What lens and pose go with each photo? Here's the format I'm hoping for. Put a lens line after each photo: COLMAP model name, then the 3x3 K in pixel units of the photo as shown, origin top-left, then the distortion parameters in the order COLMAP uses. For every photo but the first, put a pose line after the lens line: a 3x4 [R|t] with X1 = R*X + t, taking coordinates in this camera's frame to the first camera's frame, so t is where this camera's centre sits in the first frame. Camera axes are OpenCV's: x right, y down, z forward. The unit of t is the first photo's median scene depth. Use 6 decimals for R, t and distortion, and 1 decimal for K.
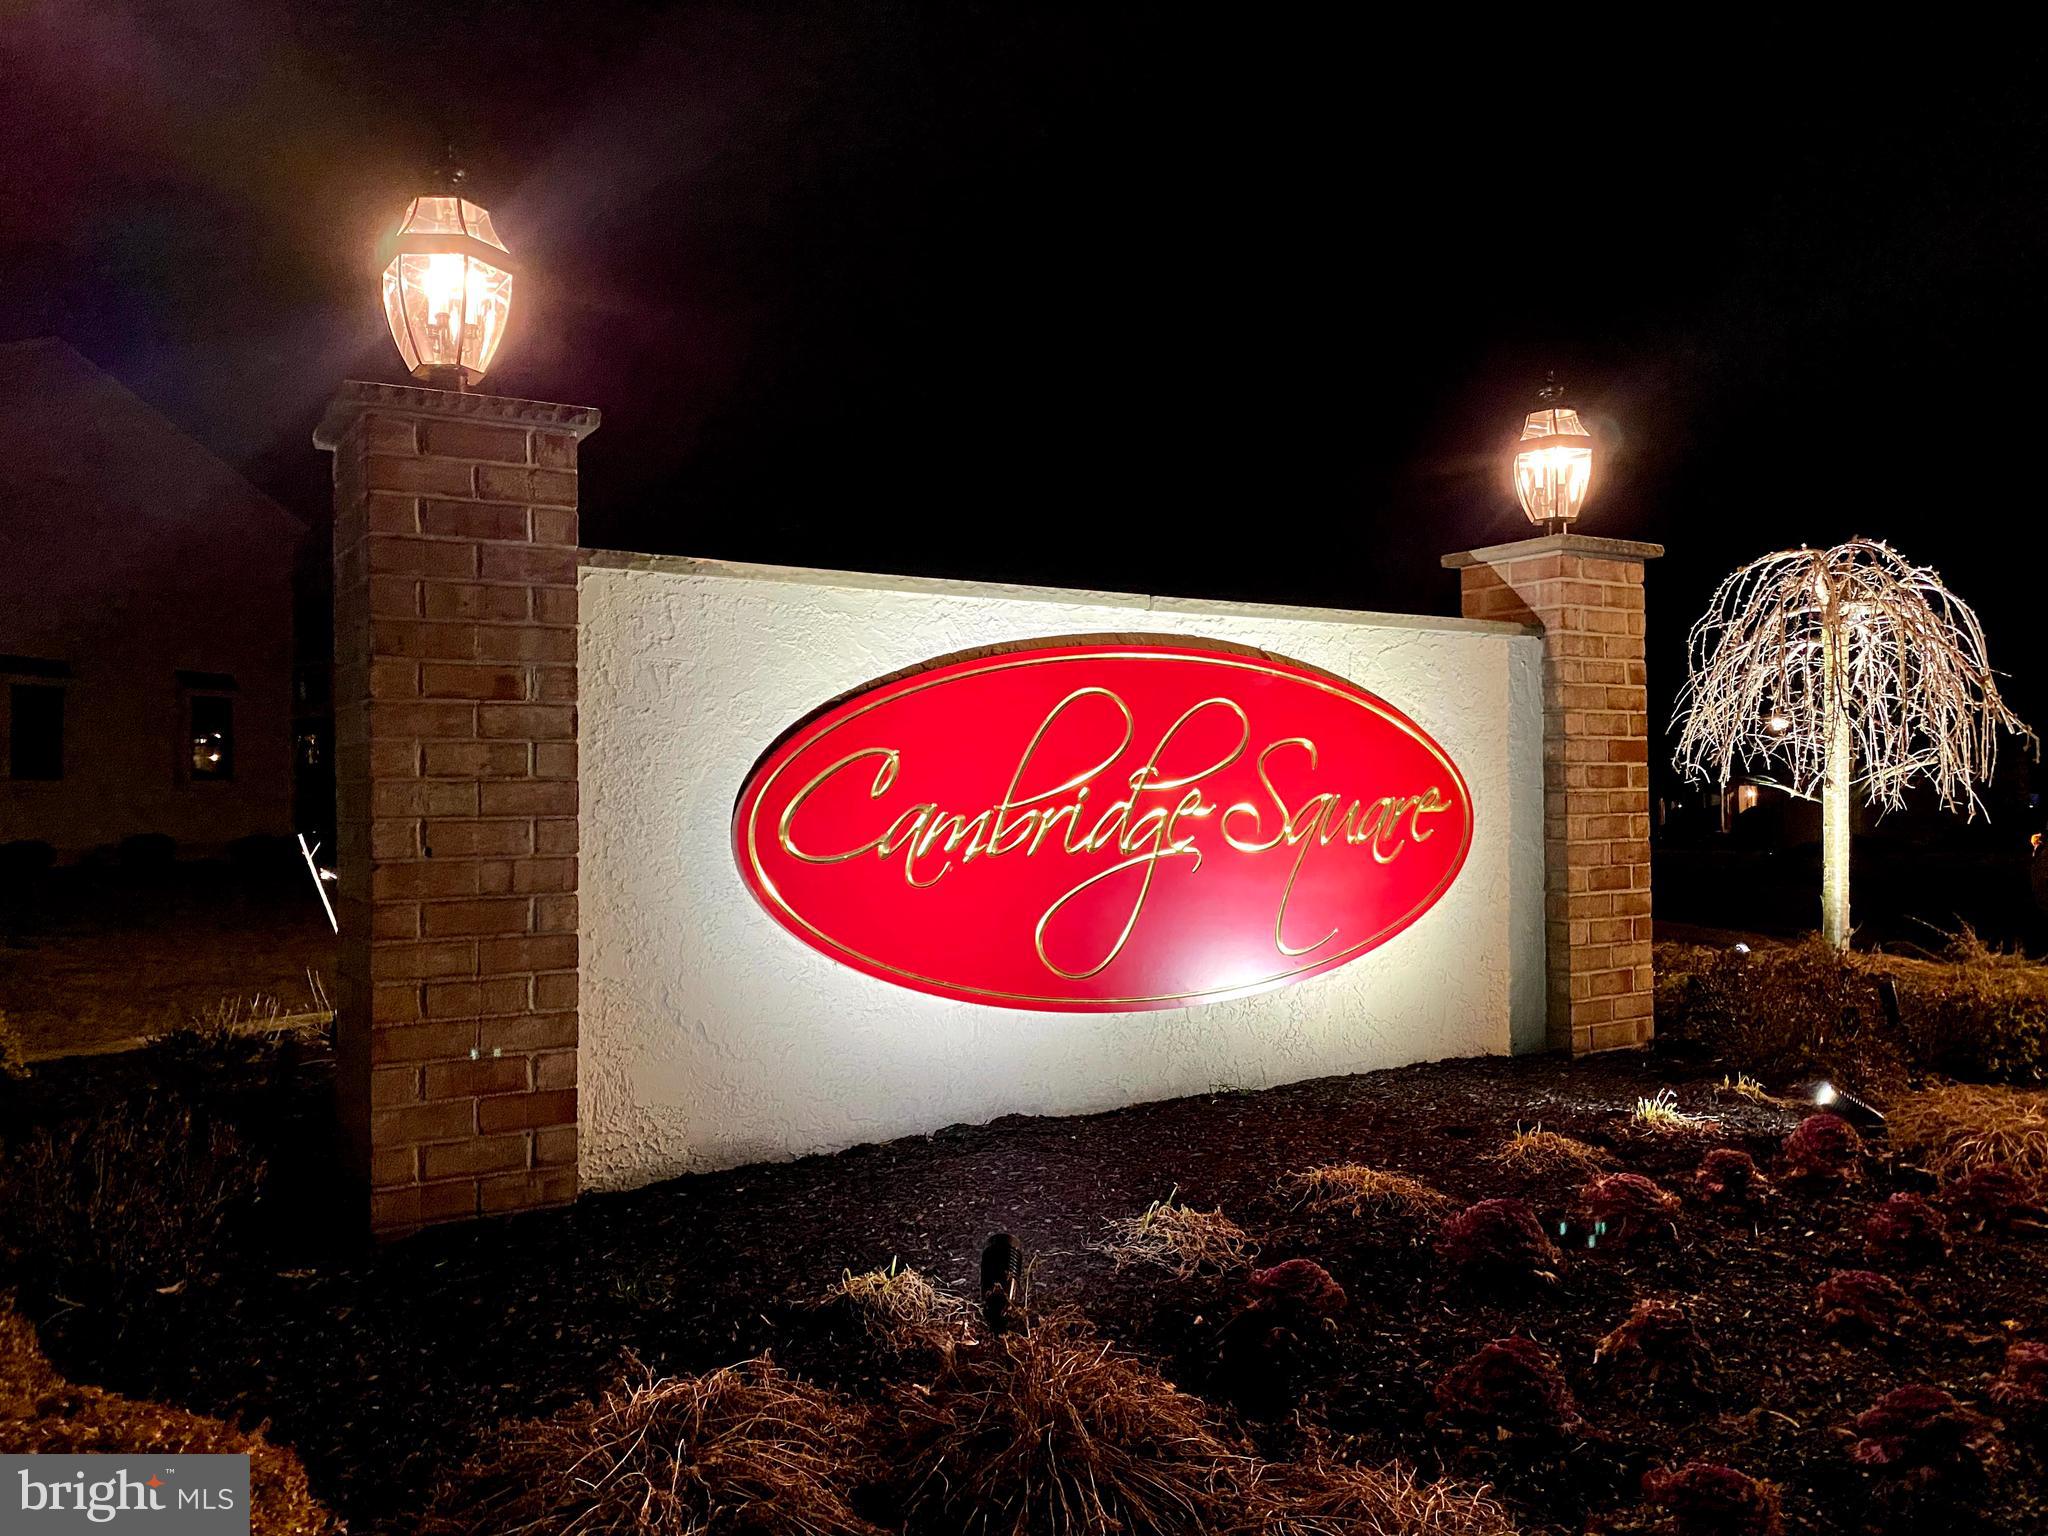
lens RADIAL K [[1548.6, 0, 1024.0], [0, 1548.6, 768.0], [0, 0, 1]] dist [-0.005029, -0.003273]
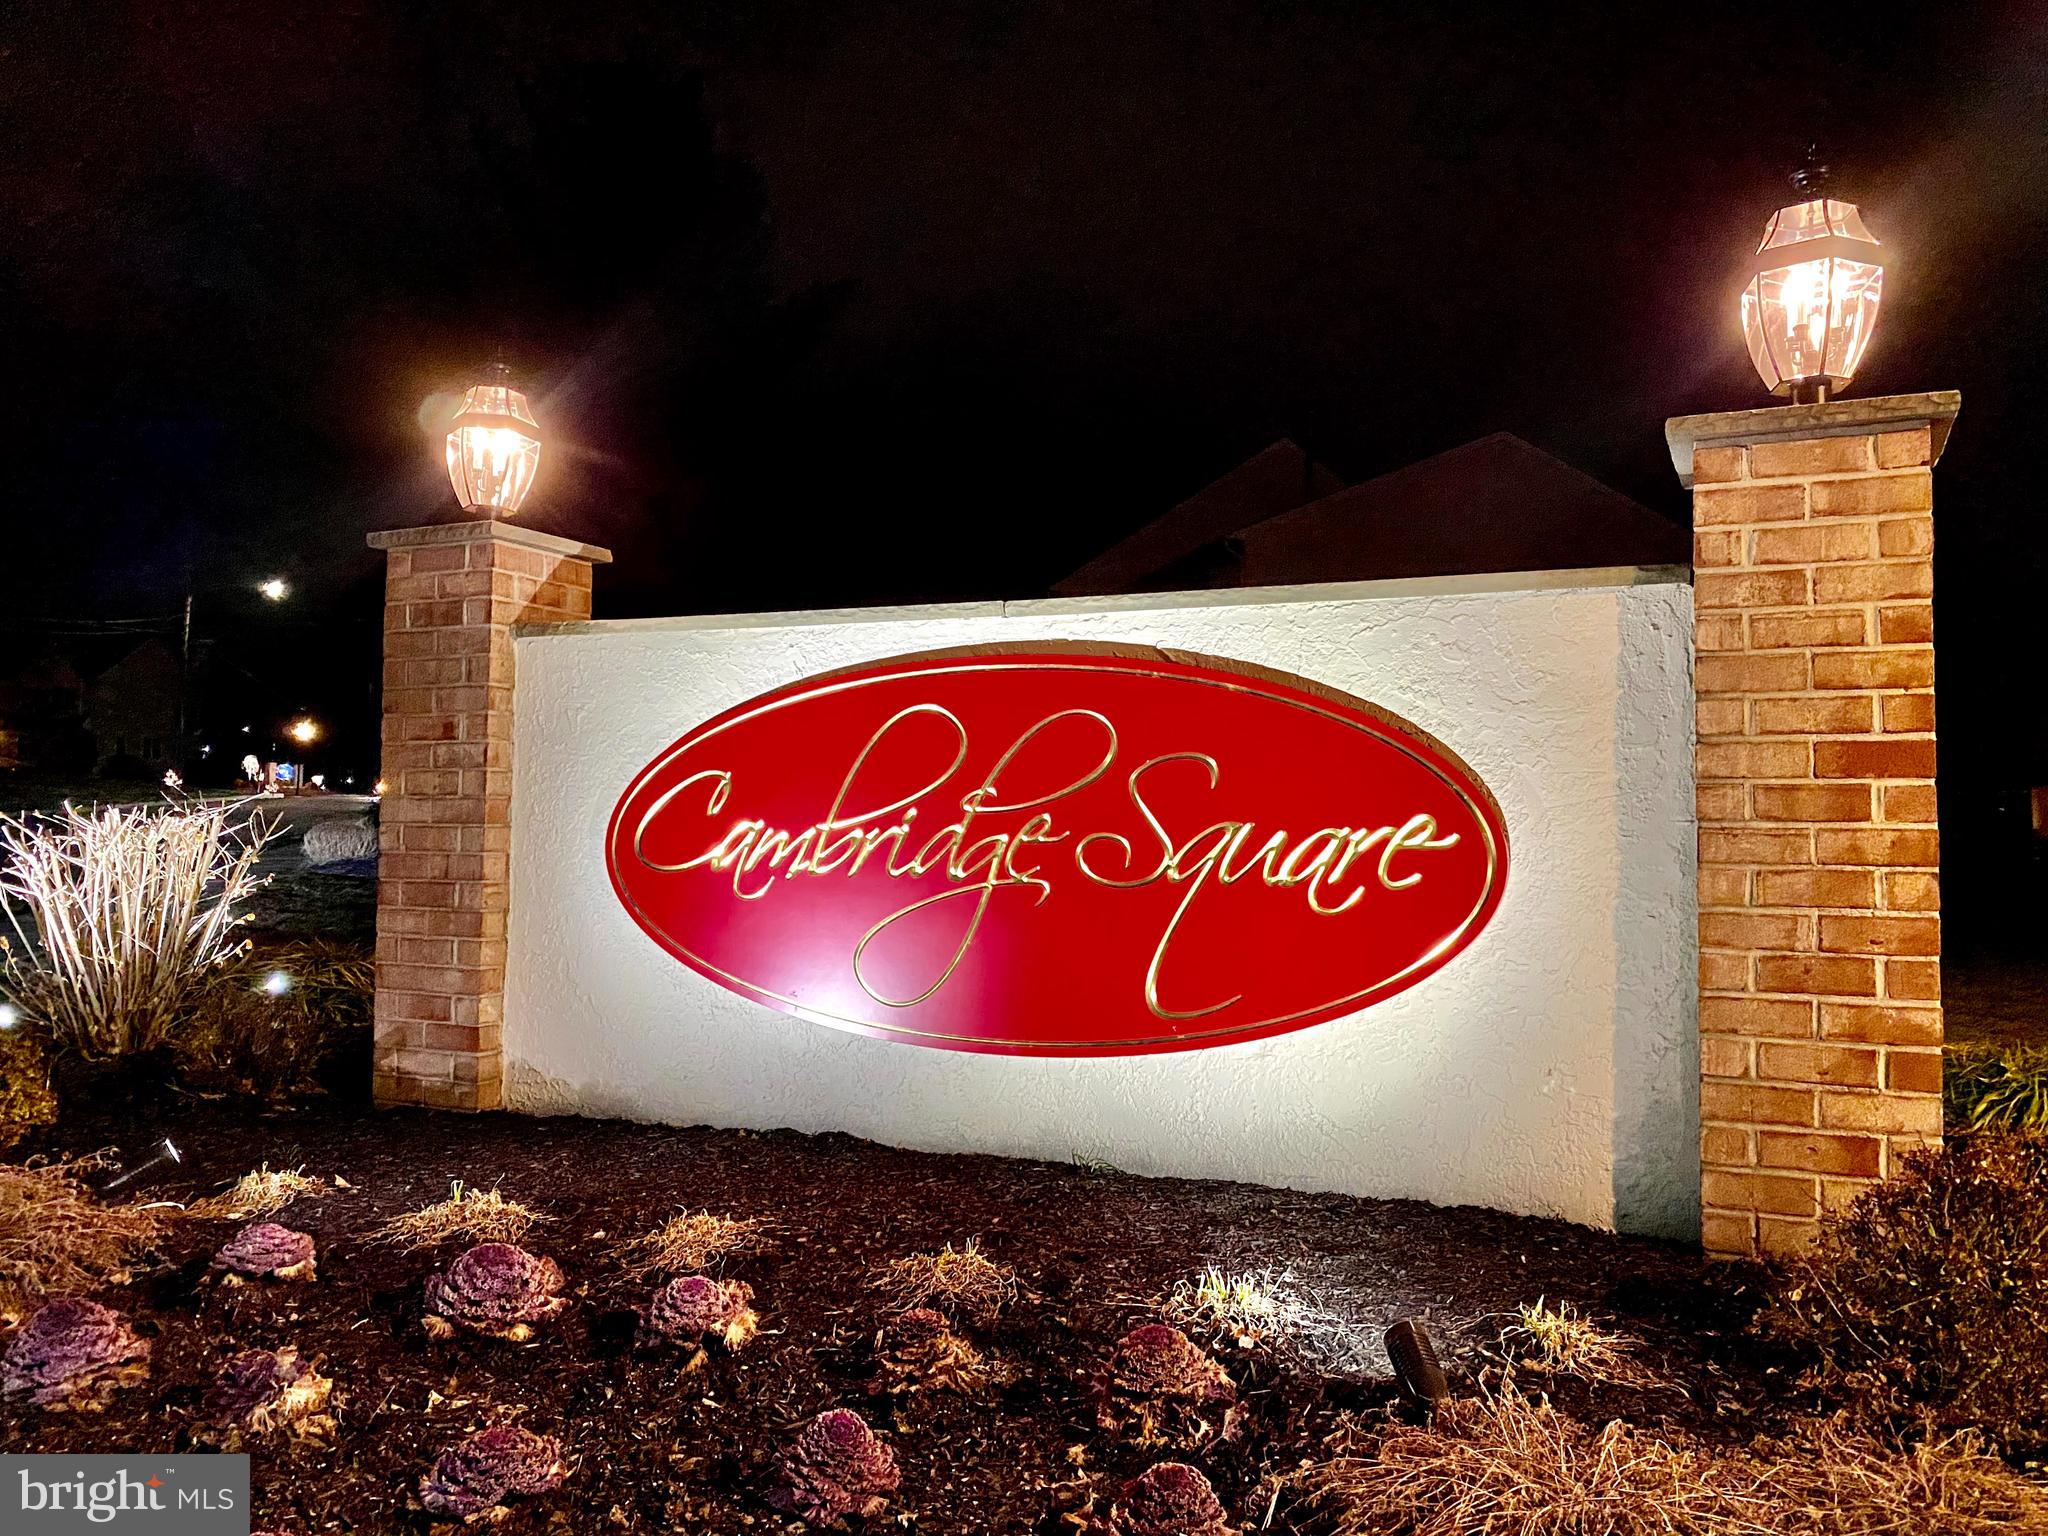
lens RADIAL K [[1509.2, 0, 1024.0], [0, 1509.2, 768.0], [0, 0, 1]] dist [0.001751, -0.000932]
pose [[0.560159, -0.015129, -0.828247, 0.840921], [-0.002708, 0.999794, -0.020094, 0.005612], [0.828381, 0.013499, 0.560003, 0.518959]]
